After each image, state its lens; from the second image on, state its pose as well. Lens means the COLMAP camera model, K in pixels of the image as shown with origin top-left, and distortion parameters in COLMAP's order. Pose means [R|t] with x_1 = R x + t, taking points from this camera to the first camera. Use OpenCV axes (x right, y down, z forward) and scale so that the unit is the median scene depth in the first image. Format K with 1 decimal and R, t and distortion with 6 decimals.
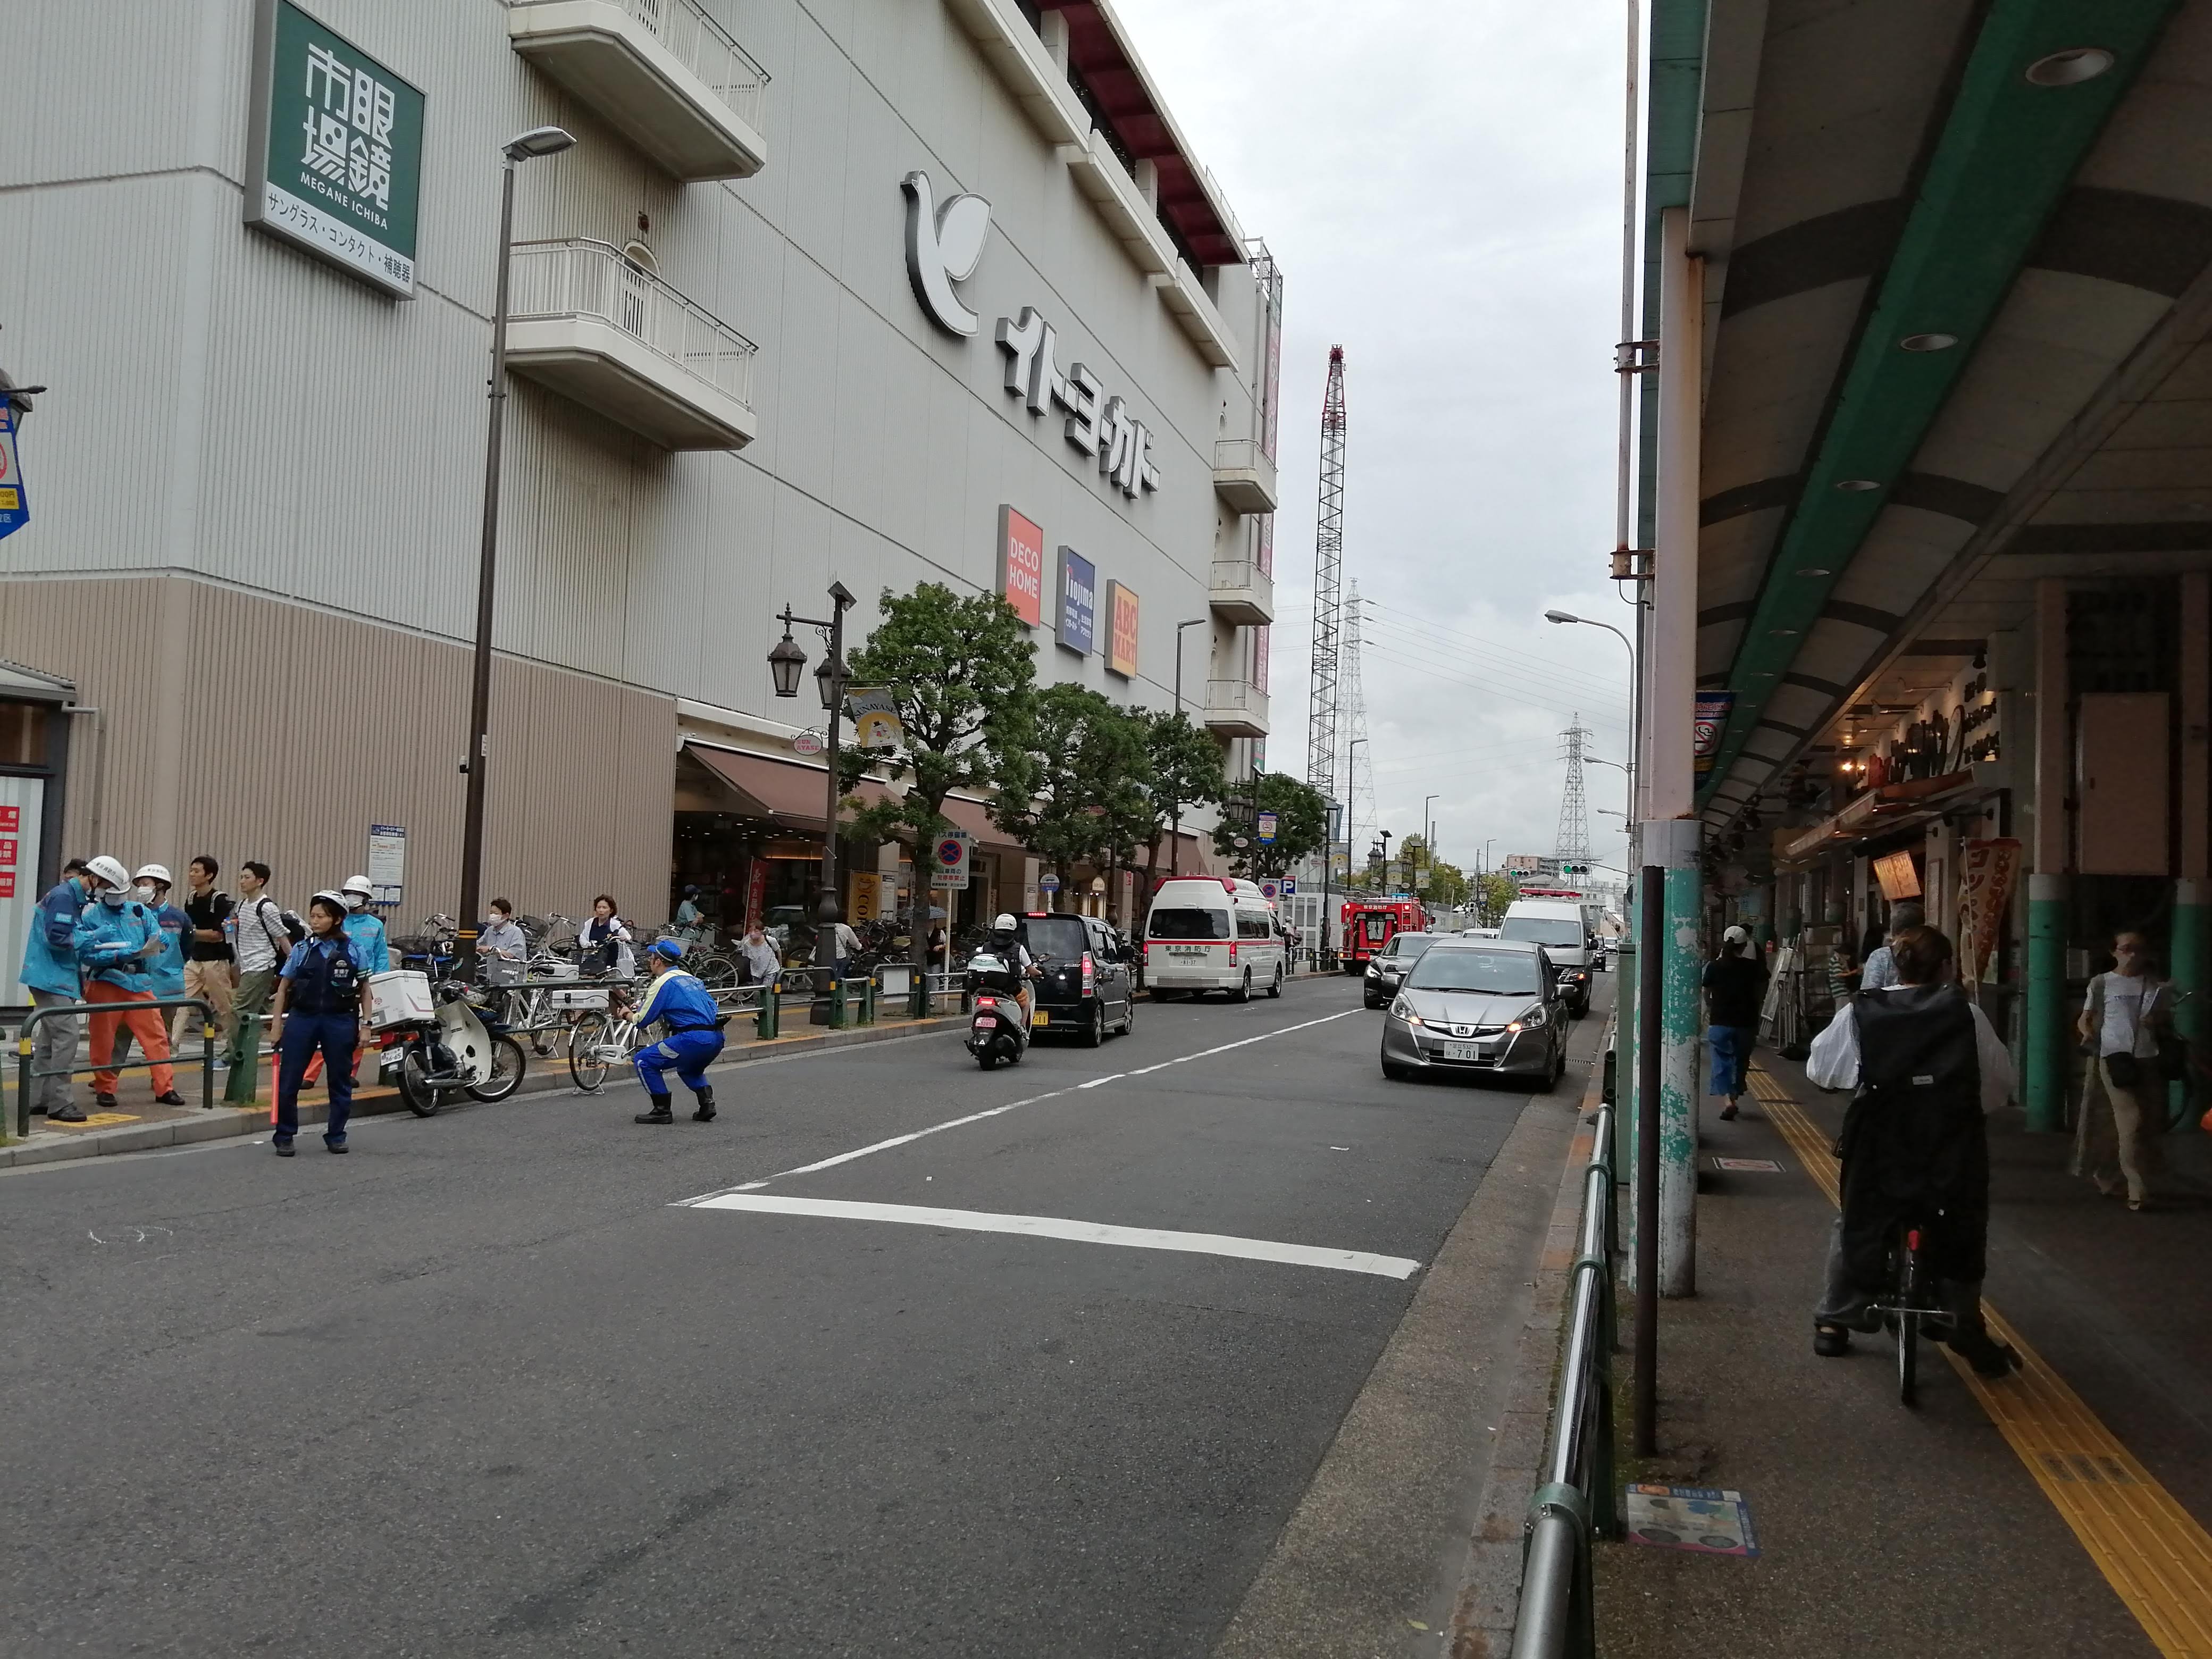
lens RADIAL K [[1749.4, 0, 1101.7], [0, 1749.4, 861.0], [0, 0, 1]] dist [0.057378, -0.122538]
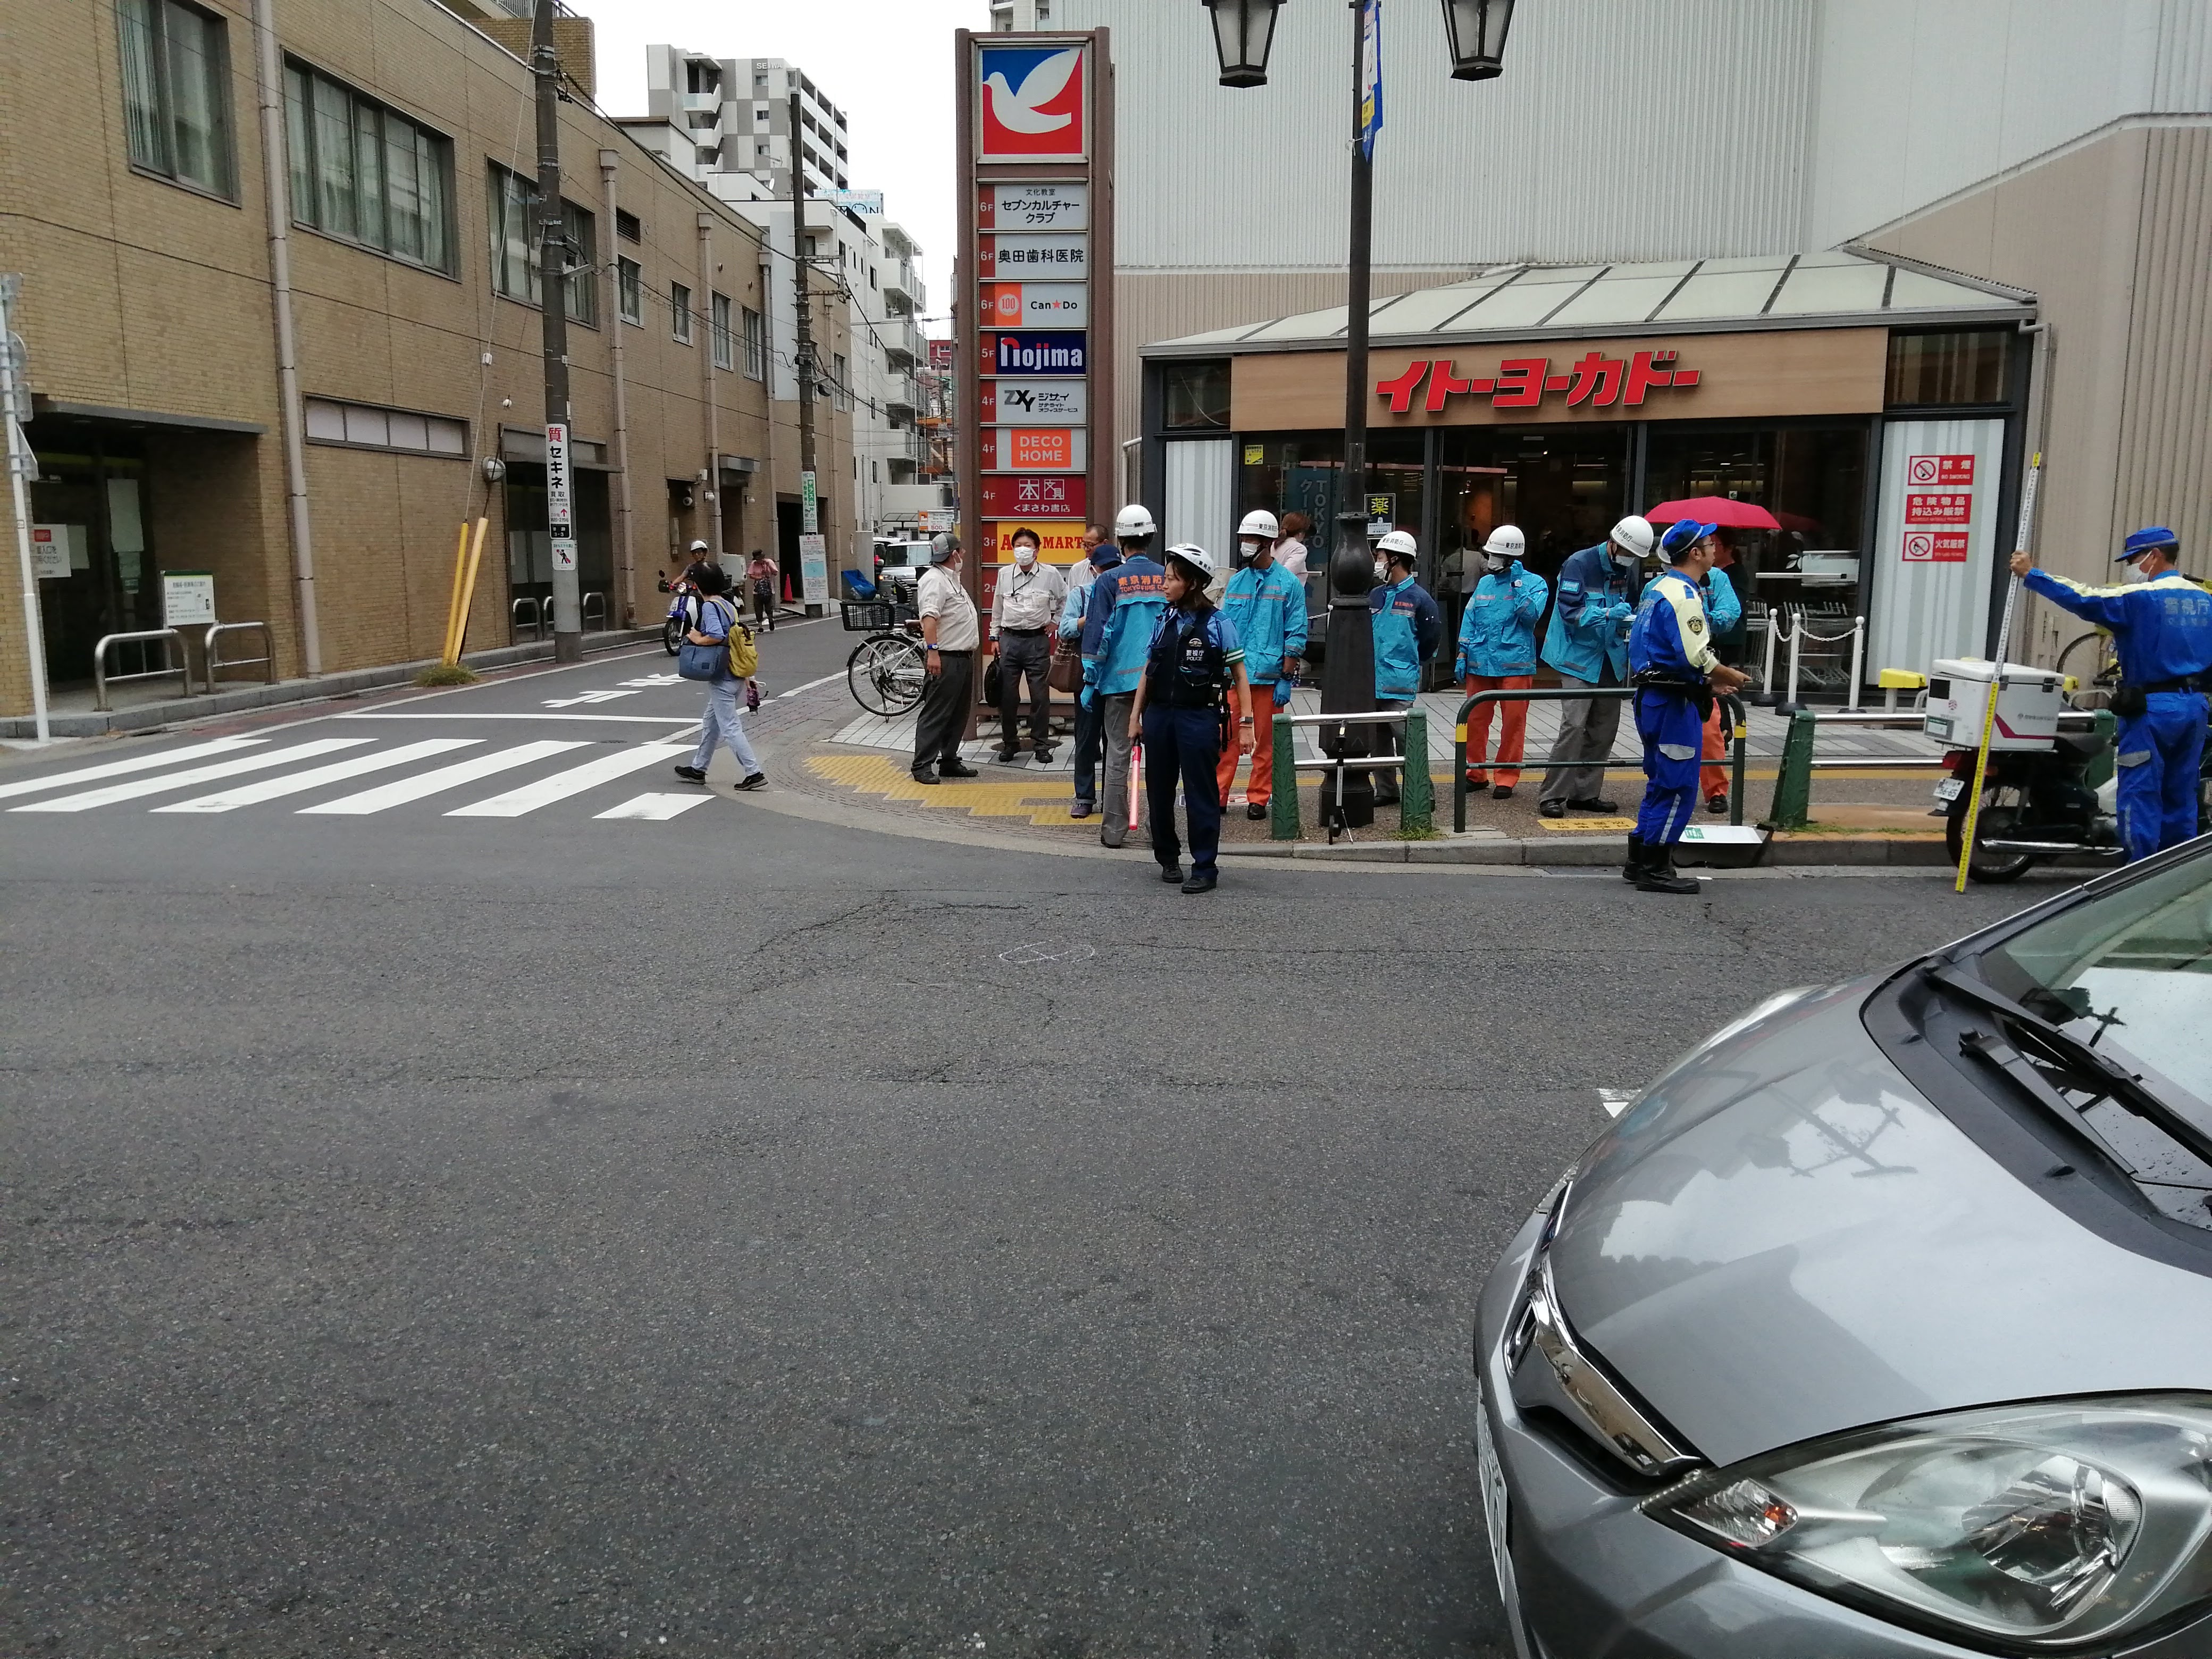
lens RADIAL K [[1774.5, 0, 1177.3], [0, 1774.5, 827.8], [0, 0, 1]] dist [0.040702, -0.065428]
pose [[0.249035, 0.122049, -0.960773, 0.133896], [0.042014, 0.989732, 0.136618, 0.012888], [0.967583, -0.074388, 0.241351, 0.365022]]
